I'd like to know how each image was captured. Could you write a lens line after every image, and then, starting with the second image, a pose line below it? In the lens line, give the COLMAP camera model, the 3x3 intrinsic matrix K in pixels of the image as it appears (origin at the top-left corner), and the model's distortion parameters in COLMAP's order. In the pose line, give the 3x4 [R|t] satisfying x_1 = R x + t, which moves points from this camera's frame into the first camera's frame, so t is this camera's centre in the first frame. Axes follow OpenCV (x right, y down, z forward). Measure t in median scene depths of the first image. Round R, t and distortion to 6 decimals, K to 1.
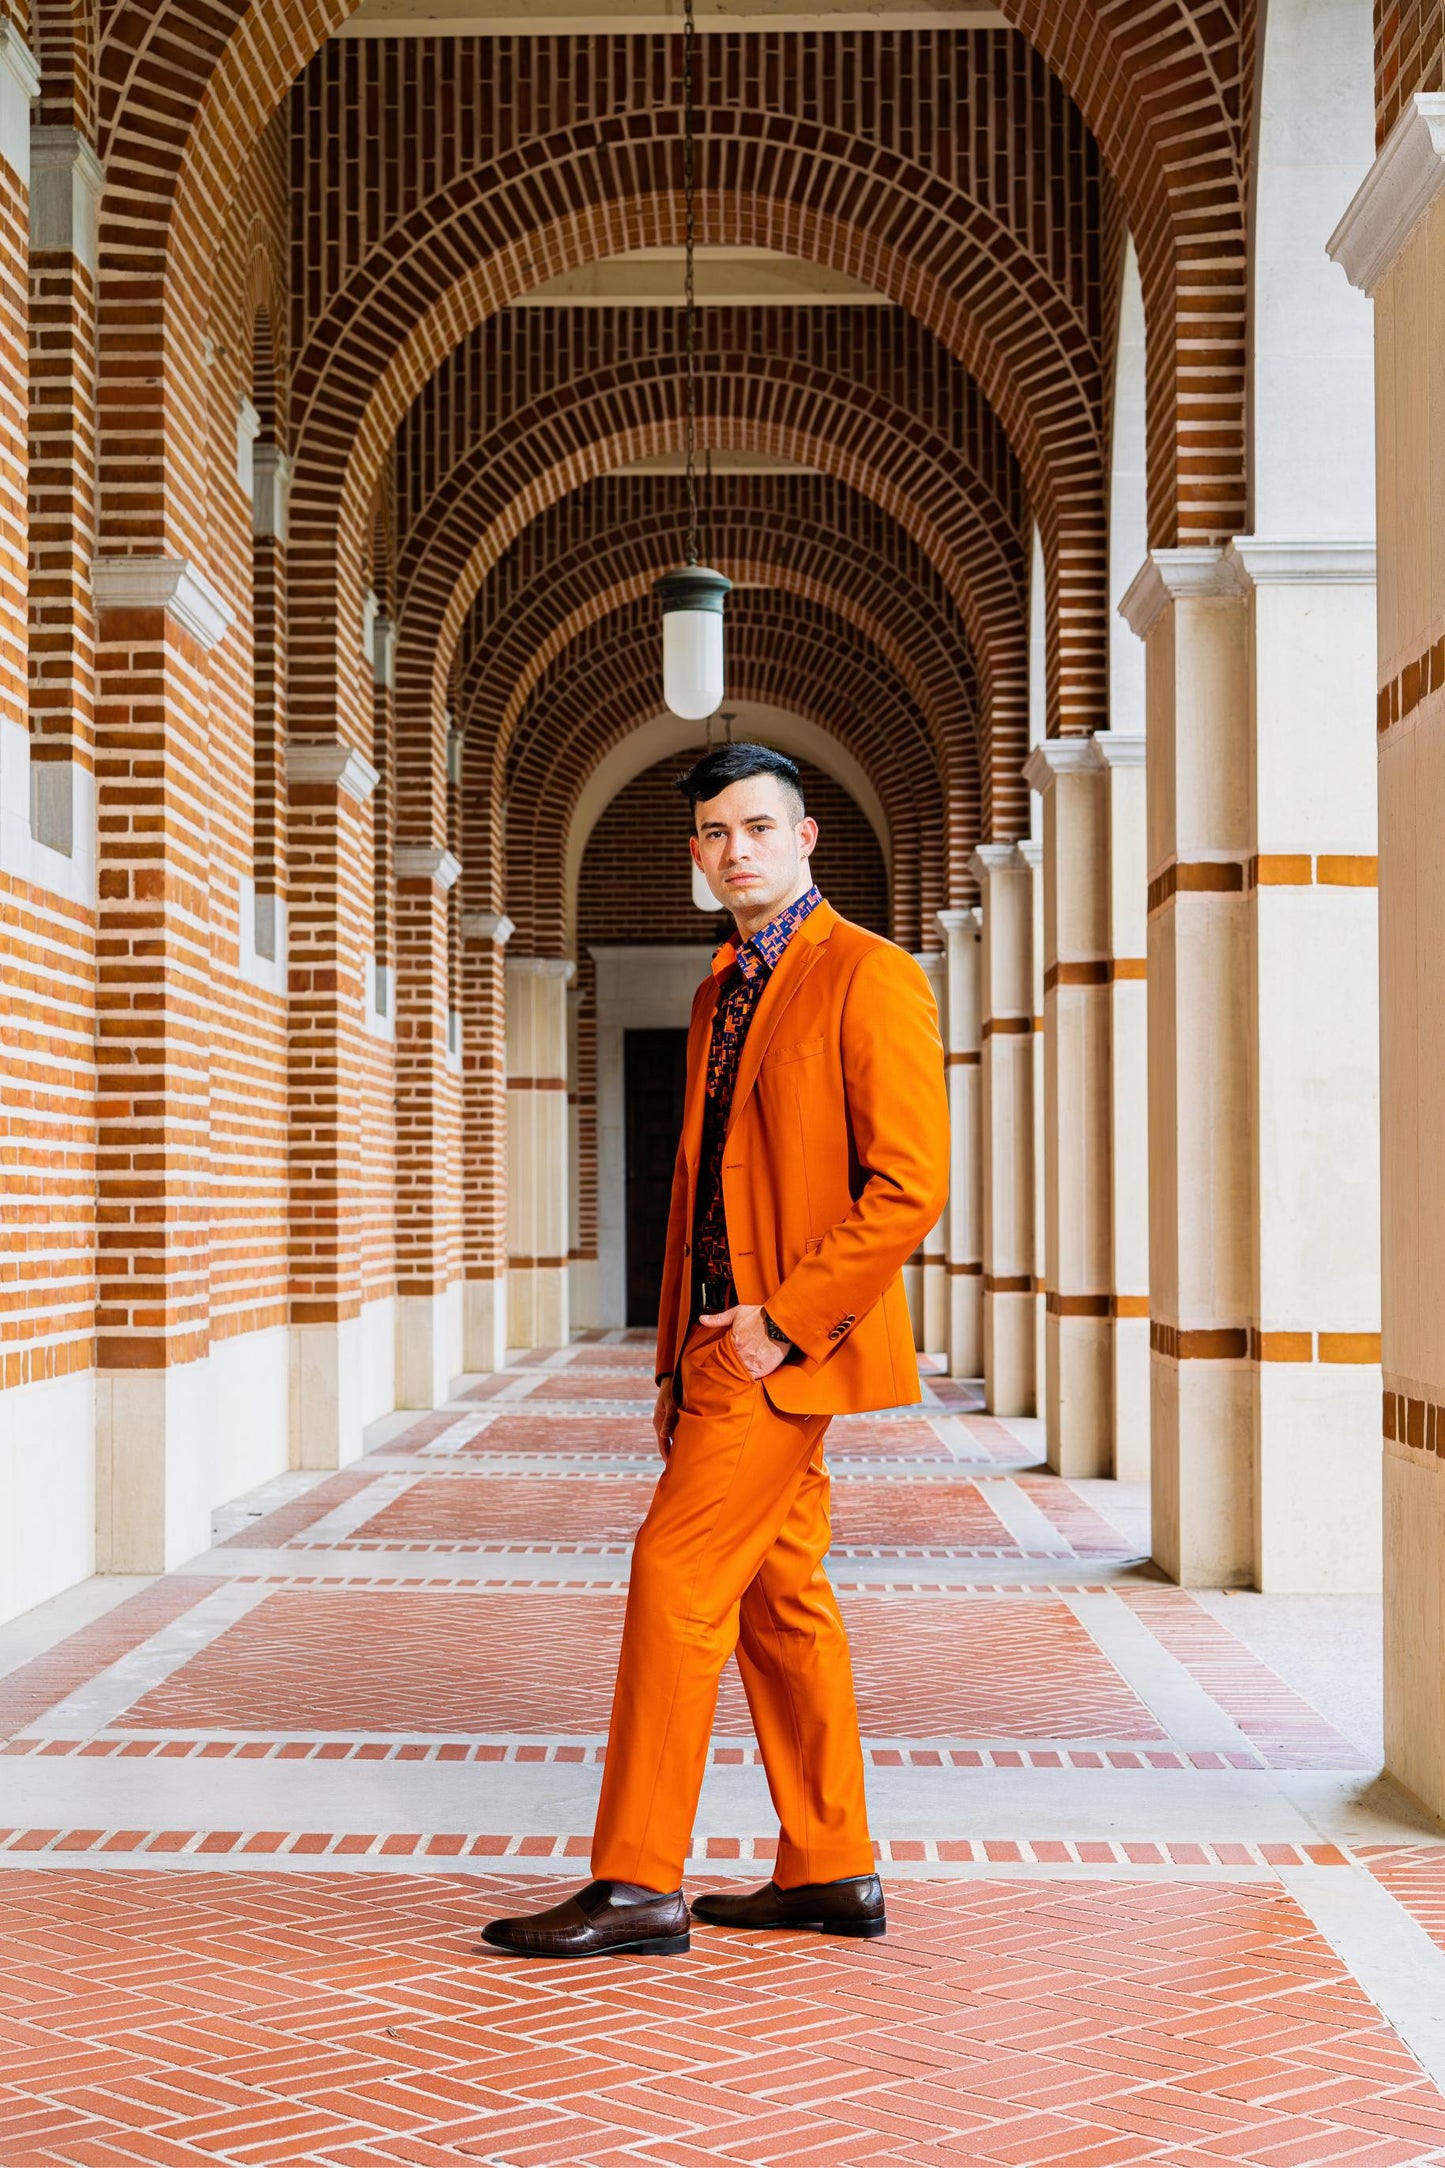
lens RADIAL K [[3576.3, 0, 686.2], [0, 3576.3, 1170.8], [0, 0, 1]] dist [0.000620, -0.089357]
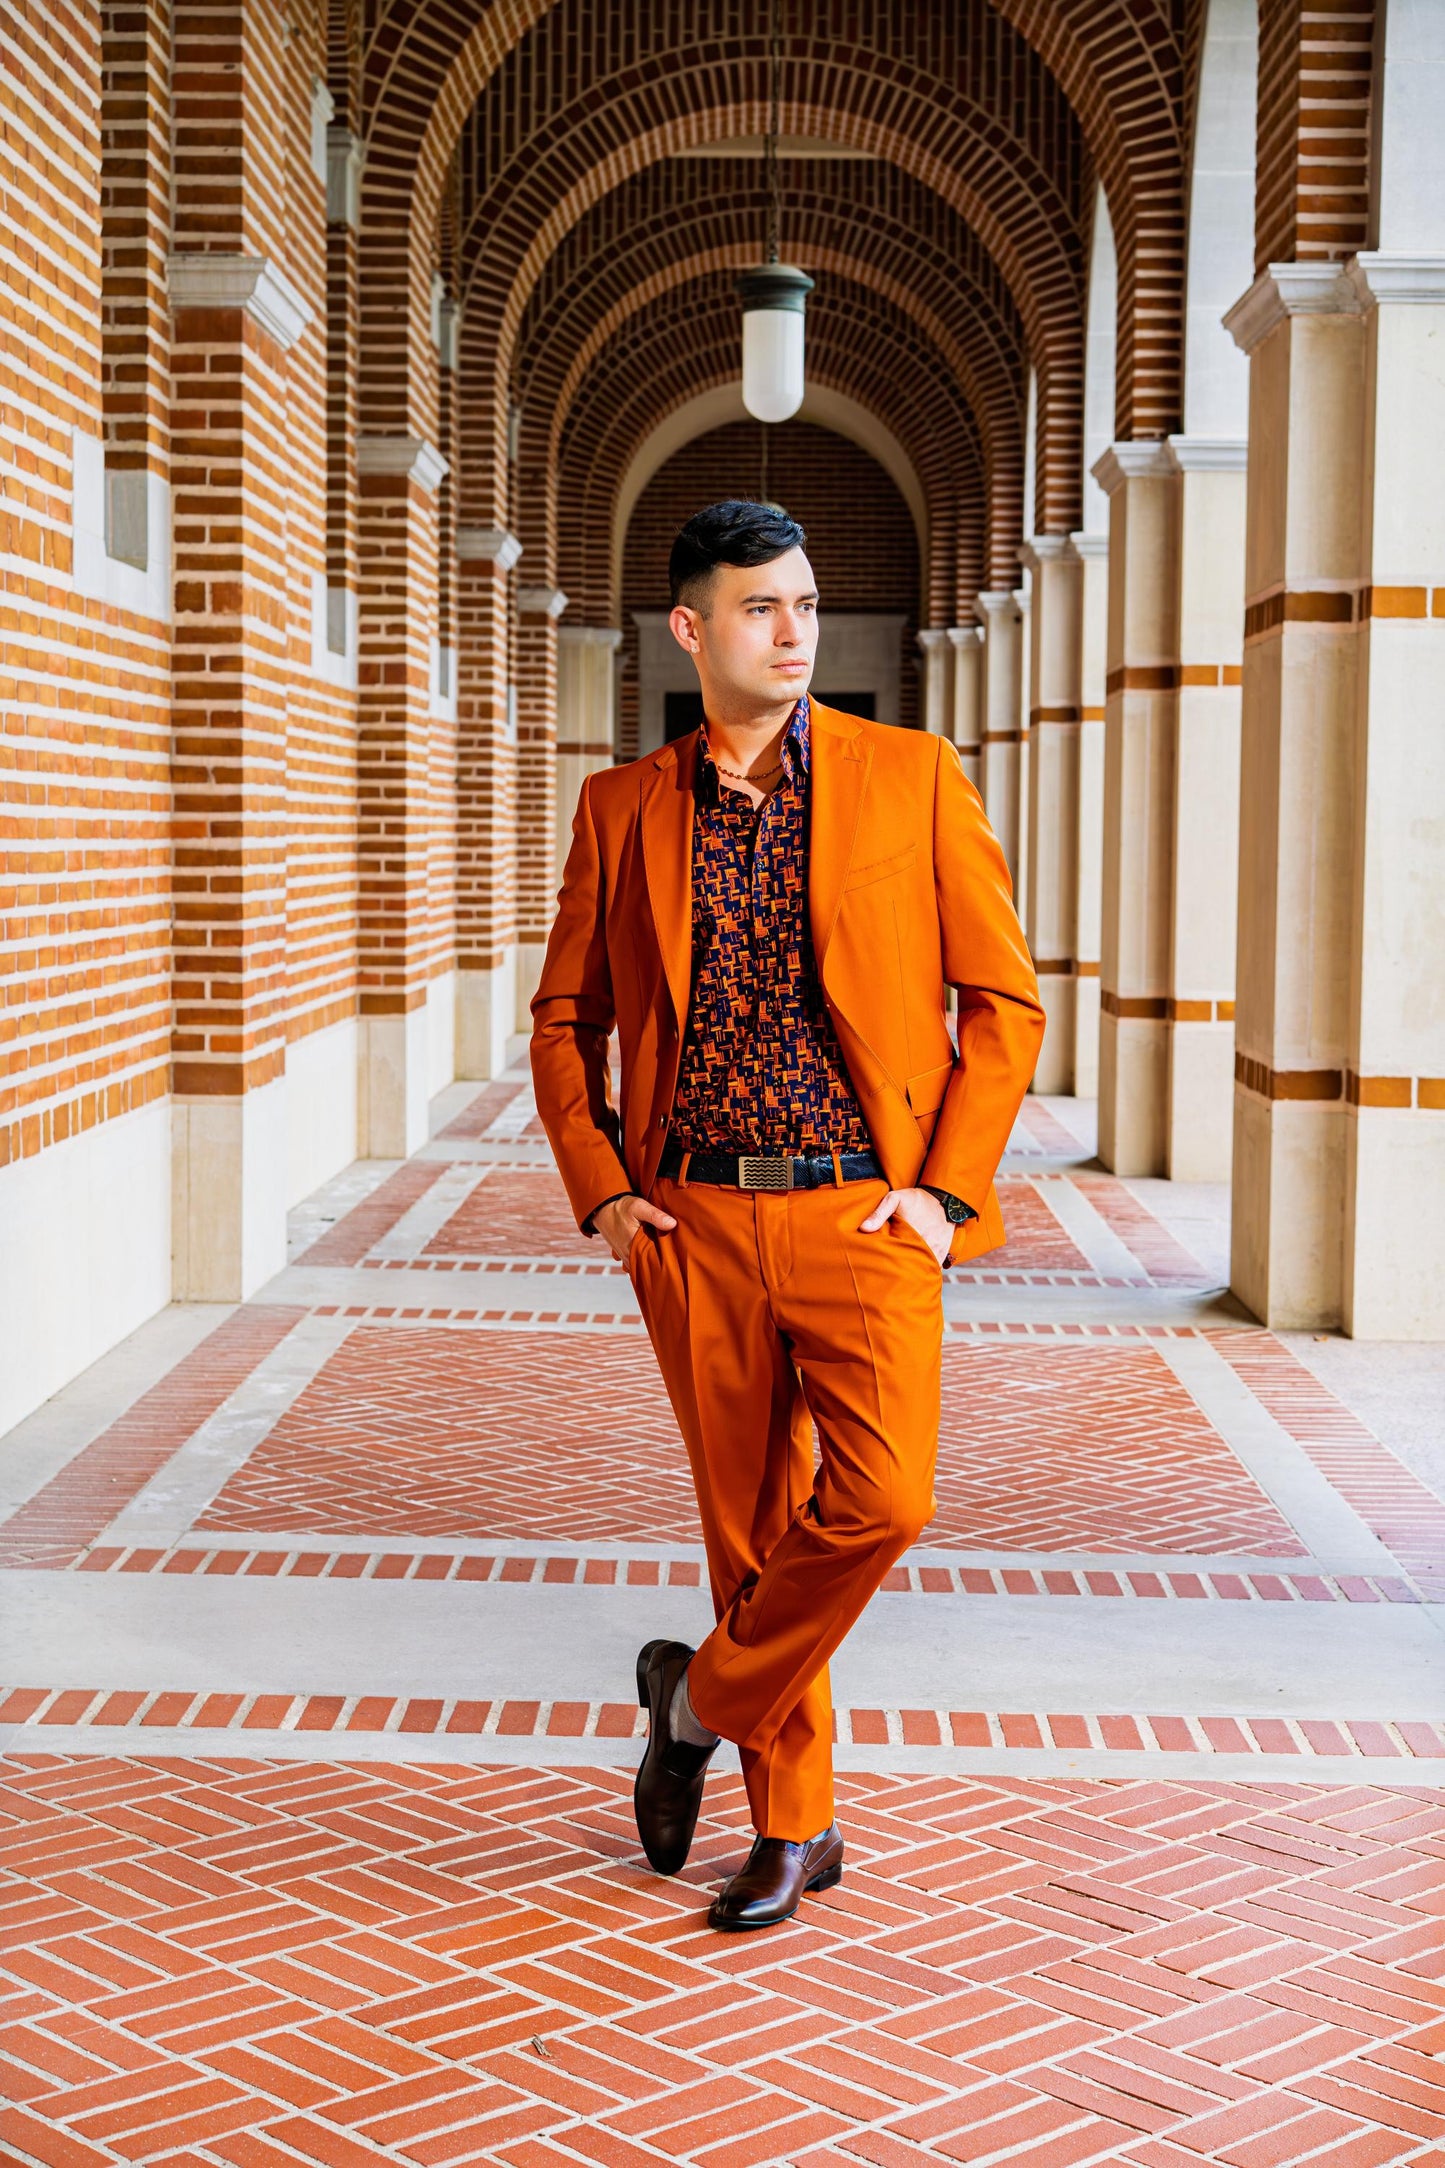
lens RADIAL K [[3250.6, 0, 724.5], [0, 3250.6, 1083.5], [0, 0, 1]] dist [-0.004169, -0.060273]
pose [[0.999851, 0.013428, 0.010857, -0.016830], [-0.014352, 0.995832, 0.090074, -0.022152], [-0.009603, -0.090216, 0.995876, 0.080154]]
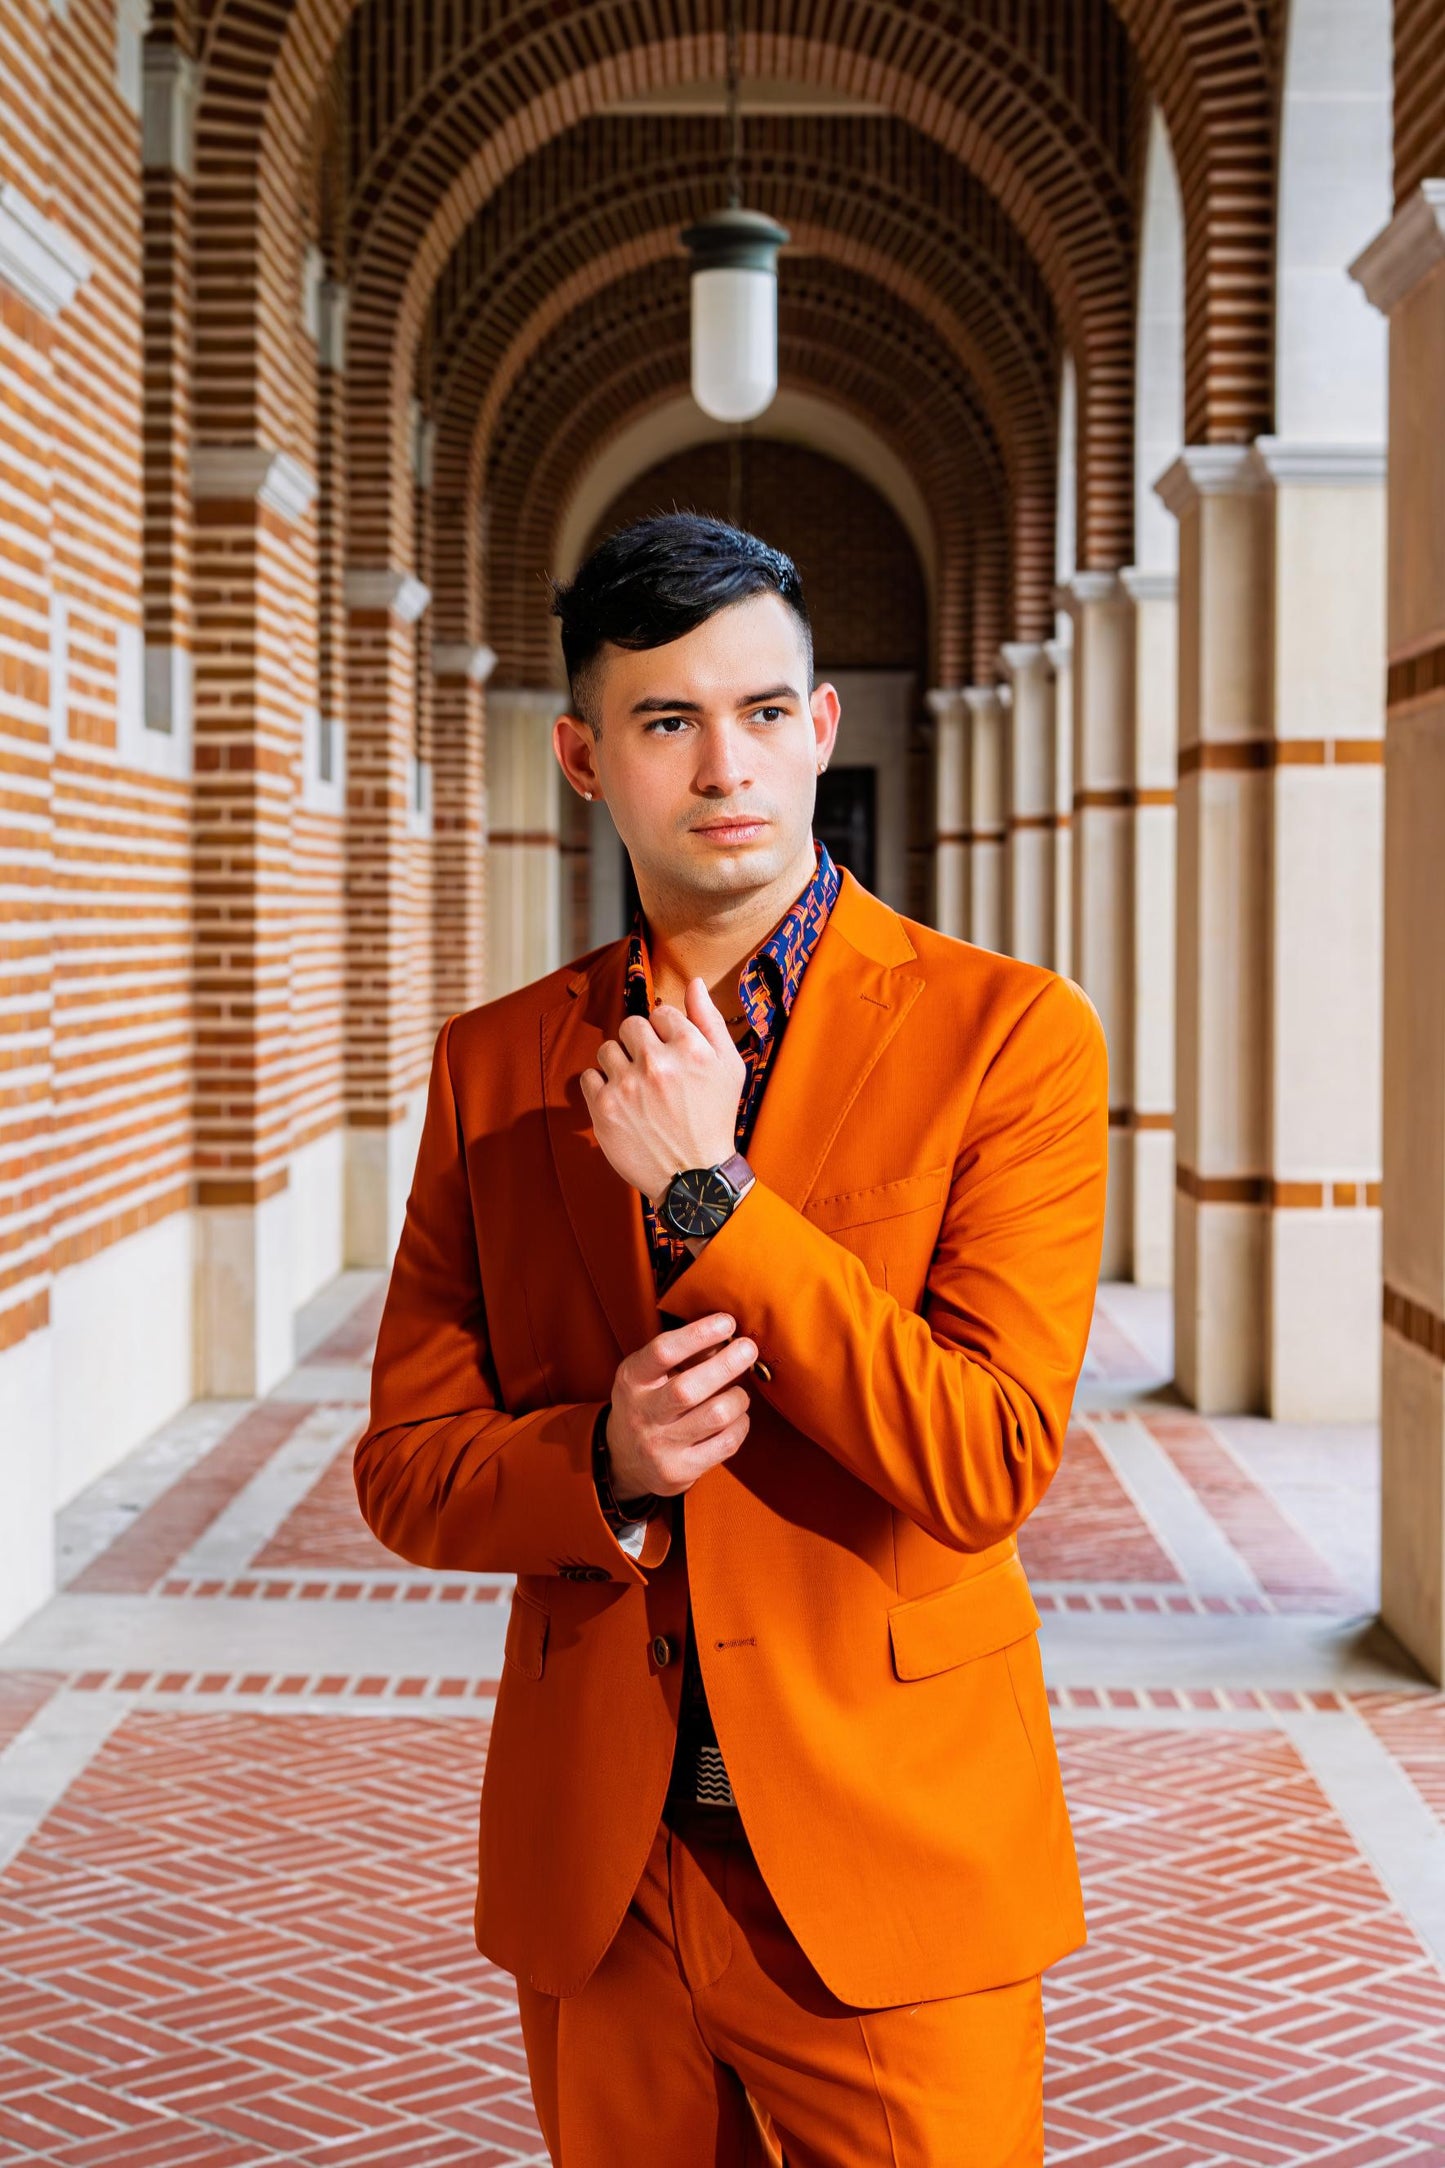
lens RADIAL K [[3641.5, 0, 719.9], [0, 3641.5, 1012.3], [0, 0, 1]] dist [-0.006216, -0.100230]
pose [[0.999904, 0.006545, 0.012189, -0.008152], [-0.007034, 0.999154, 0.040514, -0.031111], [-0.011913, -0.040595, 0.999105, 0.221320]]
